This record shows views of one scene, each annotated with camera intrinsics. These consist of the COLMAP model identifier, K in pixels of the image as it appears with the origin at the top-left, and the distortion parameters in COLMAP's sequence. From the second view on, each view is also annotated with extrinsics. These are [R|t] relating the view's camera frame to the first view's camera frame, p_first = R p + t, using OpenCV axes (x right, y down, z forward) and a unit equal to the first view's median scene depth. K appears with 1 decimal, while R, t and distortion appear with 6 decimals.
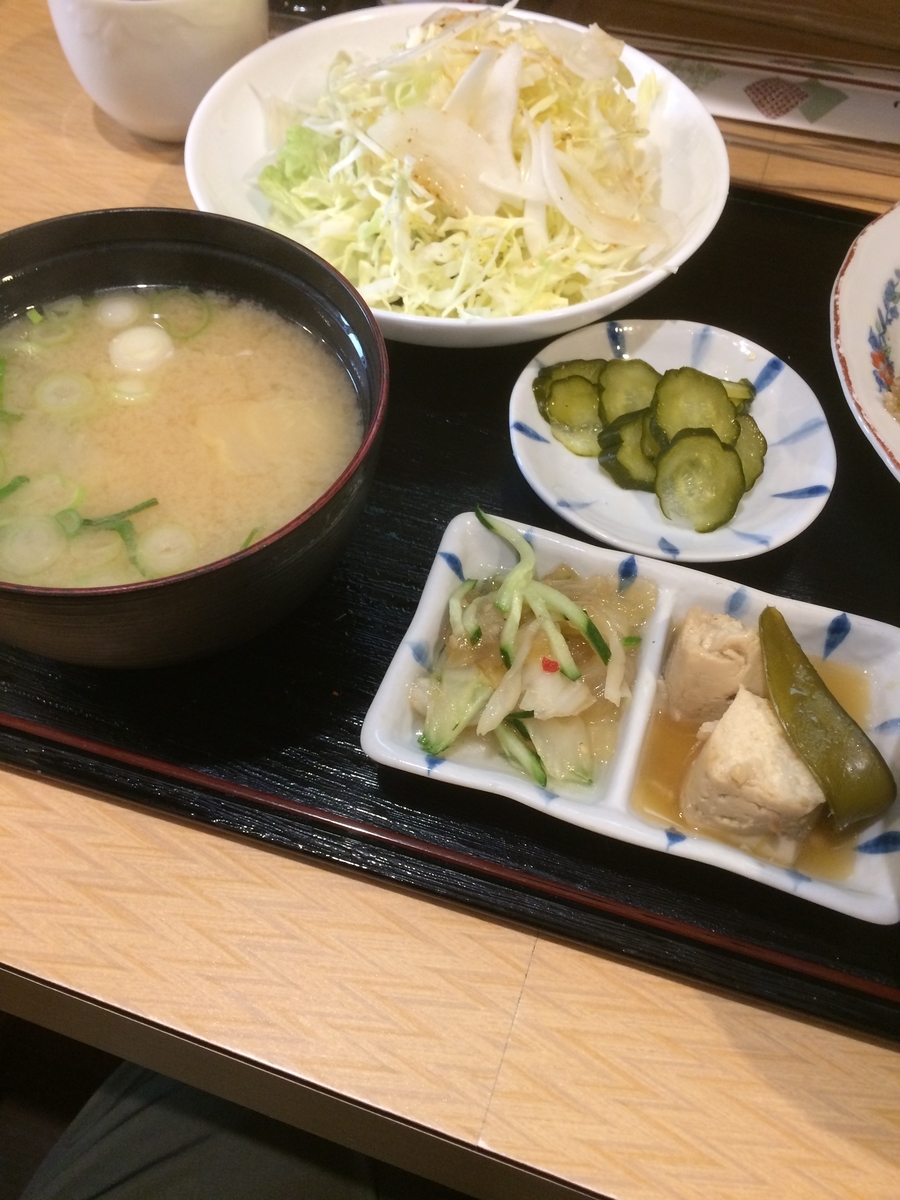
lens RADIAL K [[1028.6, 0, 454.3], [0, 1028.6, 593.7], [0, 0, 1]] dist [0.067747, -0.105328]
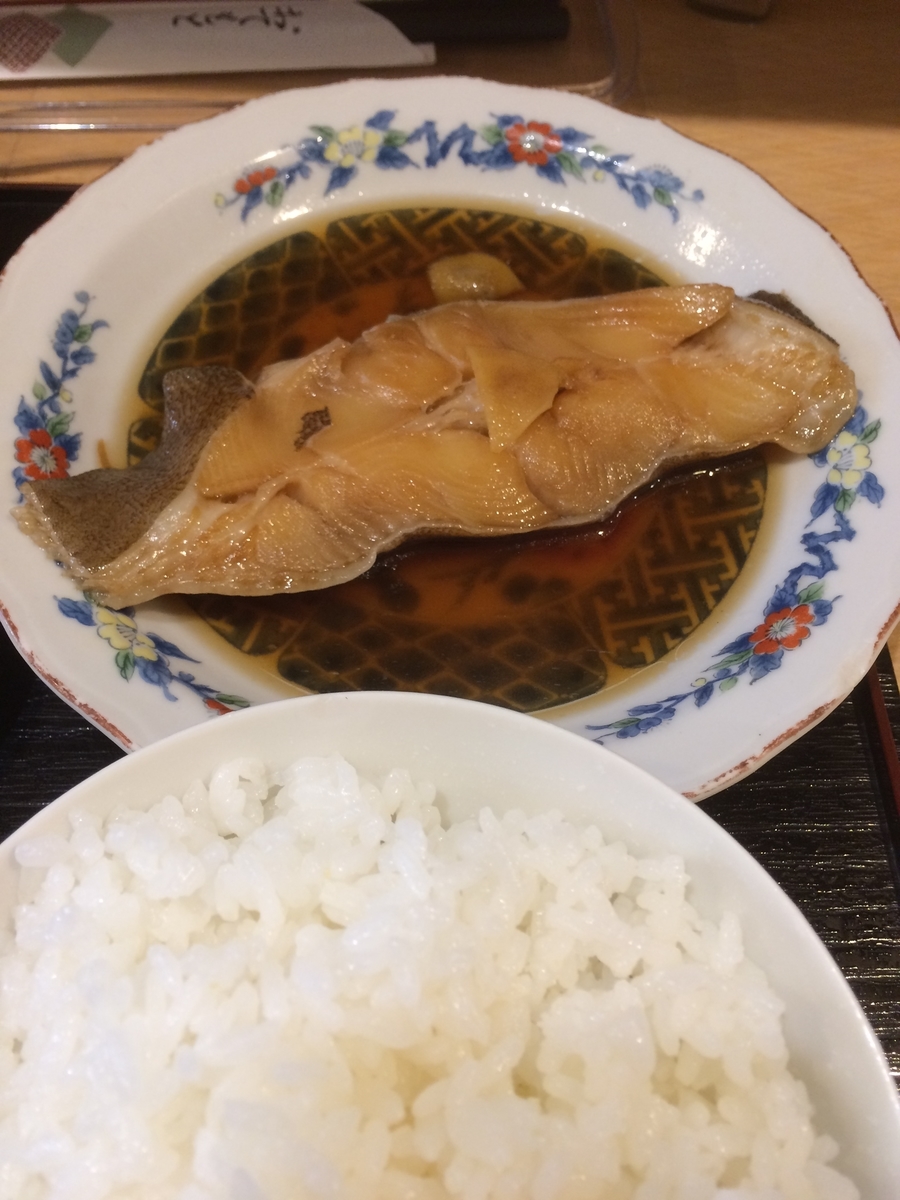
lens RADIAL K [[1028.6, 0, 459.9], [0, 1028.6, 608.3], [0, 0, 1]] dist [0.067747, -0.105328]
pose [[0.950937, -0.269678, 0.151631, 0.621529], [0.253784, 0.960251, 0.116243, -0.145689], [-0.176952, -0.072058, 0.981578, 0.287466]]
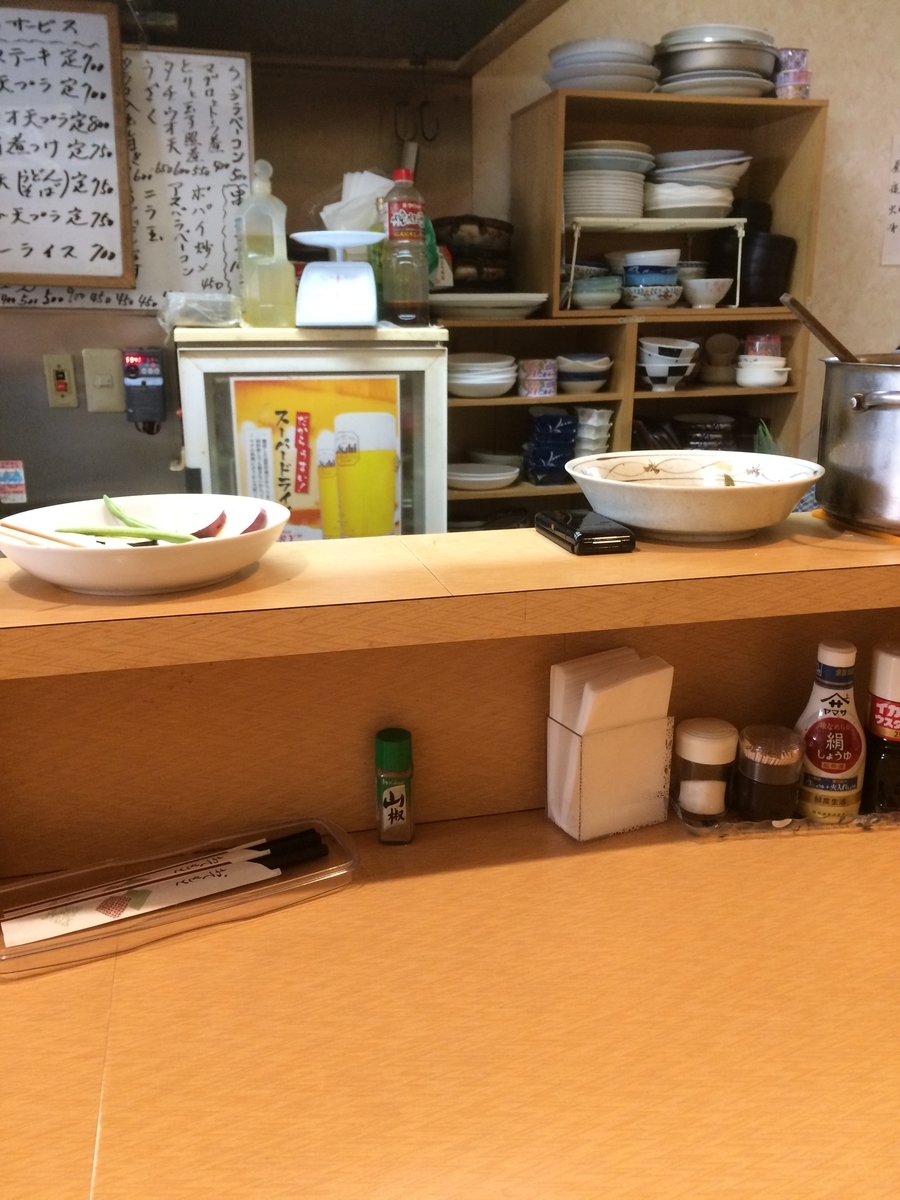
lens RADIAL K [[1028.6, 0, 453.5], [0, 1028.6, 595.6], [0, 0, 1]] dist [0.067747, -0.105328]
pose [[0.838129, -0.191302, 0.510826, -0.045038], [0.474022, 0.718803, -0.508553, 0.578073], [-0.269896, 0.668376, 0.693130, -1.318847]]
